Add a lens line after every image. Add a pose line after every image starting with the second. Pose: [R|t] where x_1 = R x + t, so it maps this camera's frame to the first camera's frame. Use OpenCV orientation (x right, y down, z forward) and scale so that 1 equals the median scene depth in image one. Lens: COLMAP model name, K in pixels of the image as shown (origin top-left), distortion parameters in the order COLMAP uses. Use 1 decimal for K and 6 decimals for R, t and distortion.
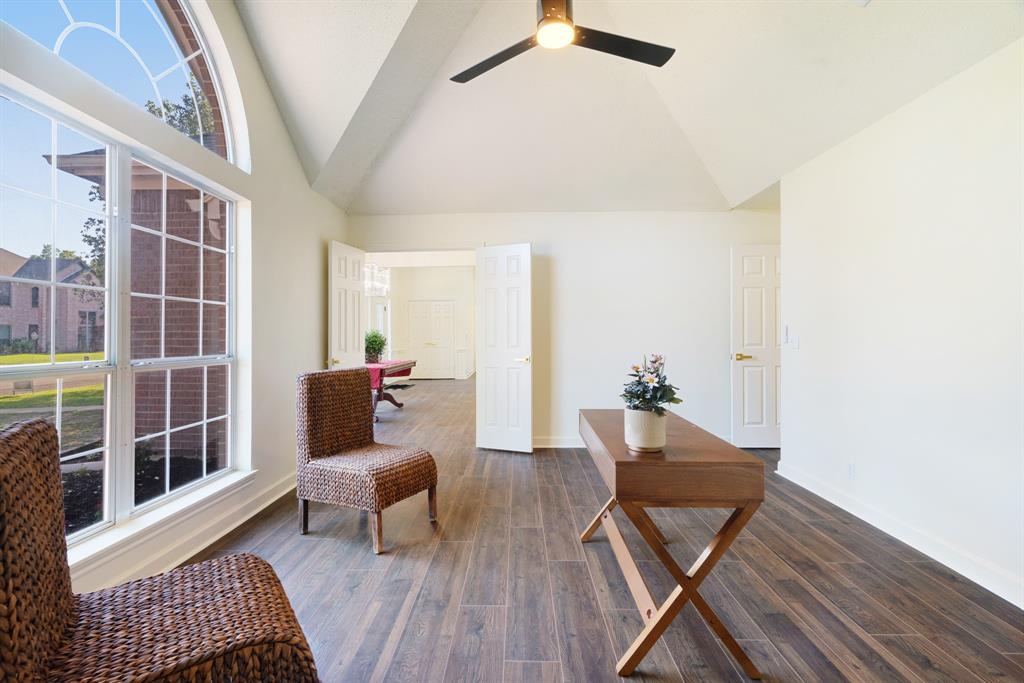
lens RADIAL K [[466.7, 0, 511.9], [0, 466.7, 336.9], [0, 0, 1]] dist [0.000480, 0.000506]
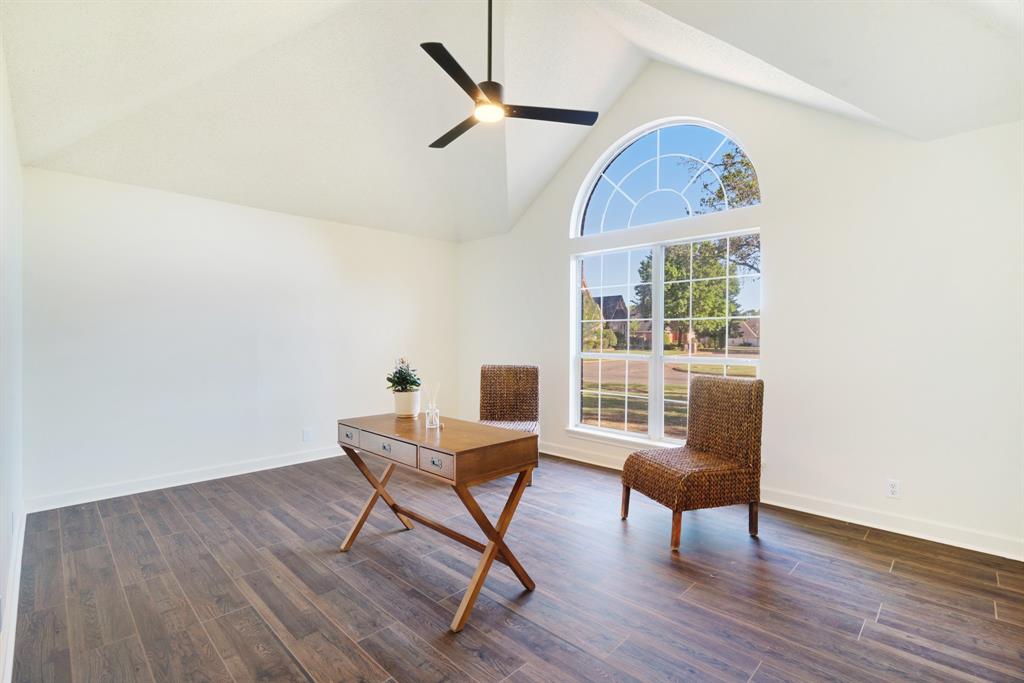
lens RADIAL K [[466.7, 0, 511.9], [0, 466.7, 336.9], [0, 0, 1]] dist [0.000480, 0.000506]
pose [[-0.686665, -0.002534, -0.726969, 1.033424], [0.002010, 0.999983, -0.005384, -0.029119], [0.726971, -0.005158, -0.686649, 2.019669]]
